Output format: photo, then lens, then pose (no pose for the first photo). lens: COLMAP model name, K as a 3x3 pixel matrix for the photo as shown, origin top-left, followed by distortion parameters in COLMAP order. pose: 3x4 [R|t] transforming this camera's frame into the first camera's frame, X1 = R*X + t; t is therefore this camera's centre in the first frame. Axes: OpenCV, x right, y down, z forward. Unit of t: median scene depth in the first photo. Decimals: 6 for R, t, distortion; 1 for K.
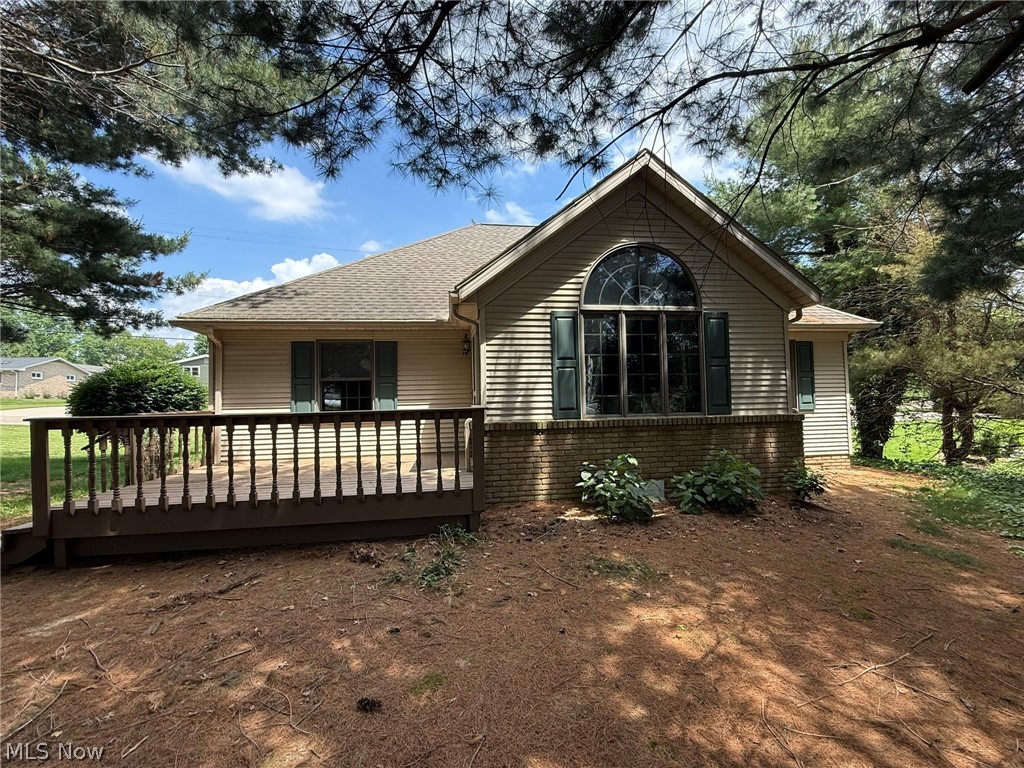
lens RADIAL K [[441.9, 0, 512.9], [0, 441.9, 385.0], [0, 0, 1]] dist [0.000728, -0.000095]
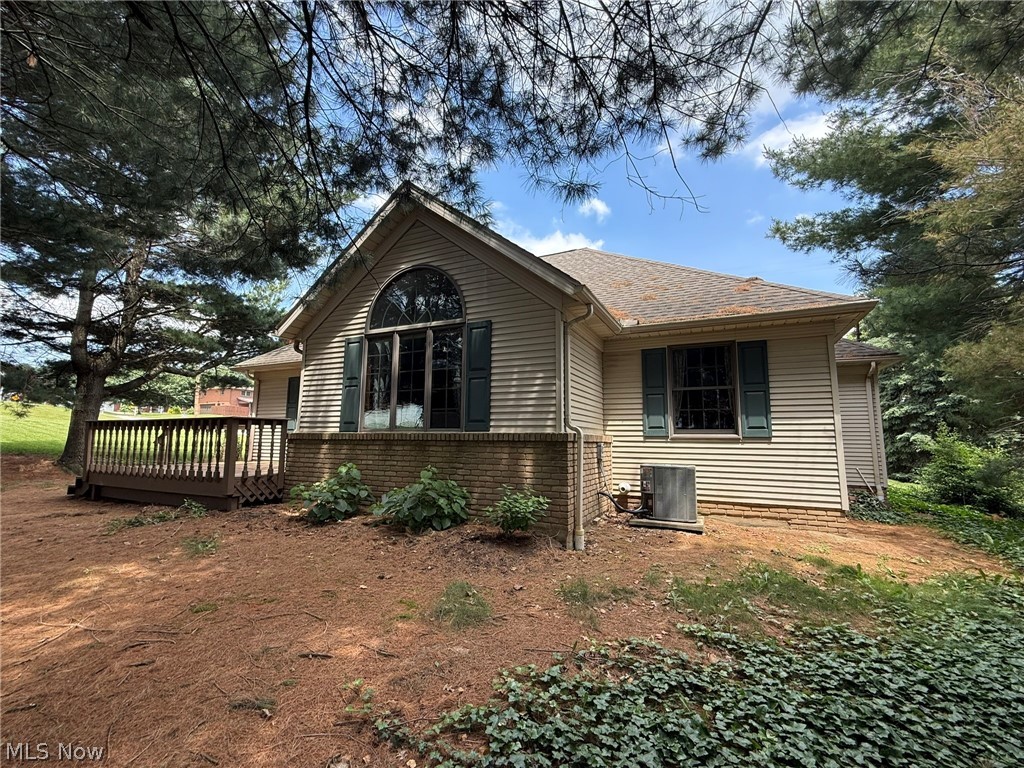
lens RADIAL K [[441.9, 0, 510.8], [0, 441.9, 385.4], [0, 0, 1]] dist [0.000728, -0.000095]
pose [[0.827580, -0.042154, -0.559762, 1.070106], [-0.005141, 0.996566, -0.082648, 0.048842], [0.561324, 0.071276, 0.824521, 0.285514]]
